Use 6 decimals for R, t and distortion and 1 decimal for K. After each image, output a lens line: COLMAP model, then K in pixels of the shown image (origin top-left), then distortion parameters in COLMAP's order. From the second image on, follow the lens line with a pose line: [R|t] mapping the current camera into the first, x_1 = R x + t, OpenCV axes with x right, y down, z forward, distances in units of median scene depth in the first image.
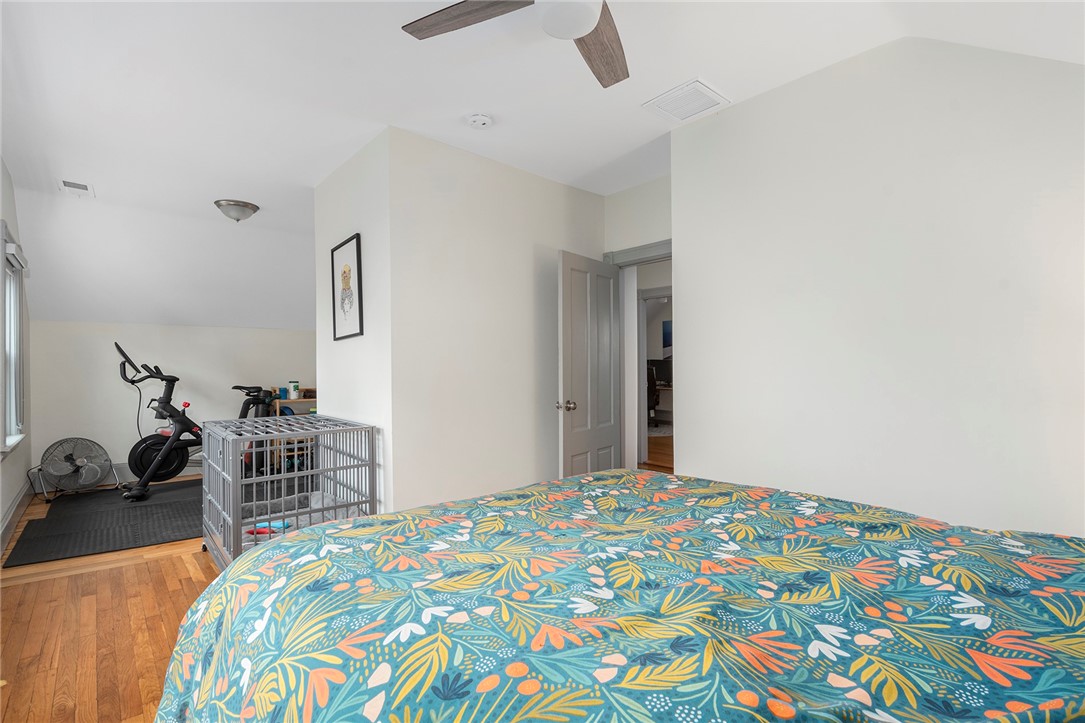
lens RADIAL K [[512.3, 0, 541.1], [0, 512.3, 364.1], [0, 0, 1]] dist [-0.003271, -0.001012]
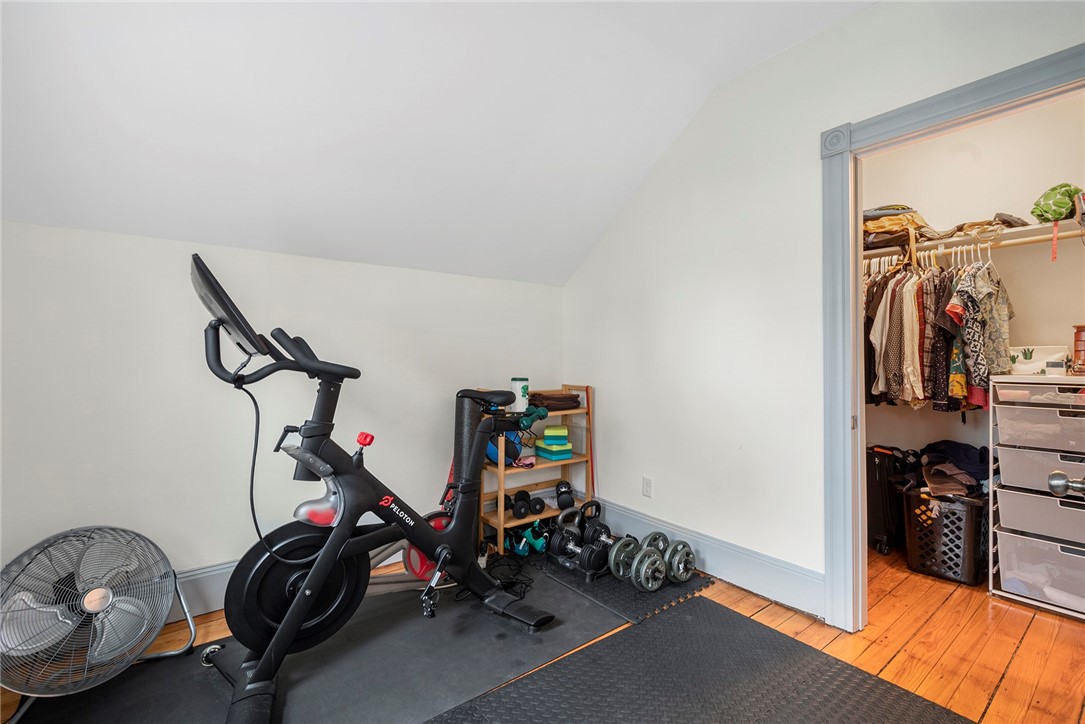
lens RADIAL K [[467.6, 0, 545.8], [0, 467.6, 360.8], [0, 0, 1]] dist [0.003810, 0.000999]
pose [[0.997550, 0.012231, -0.068882, -0.547894], [-0.011991, 0.999921, 0.003896, 0.016966], [0.068924, -0.003061, 0.997617, 0.670696]]
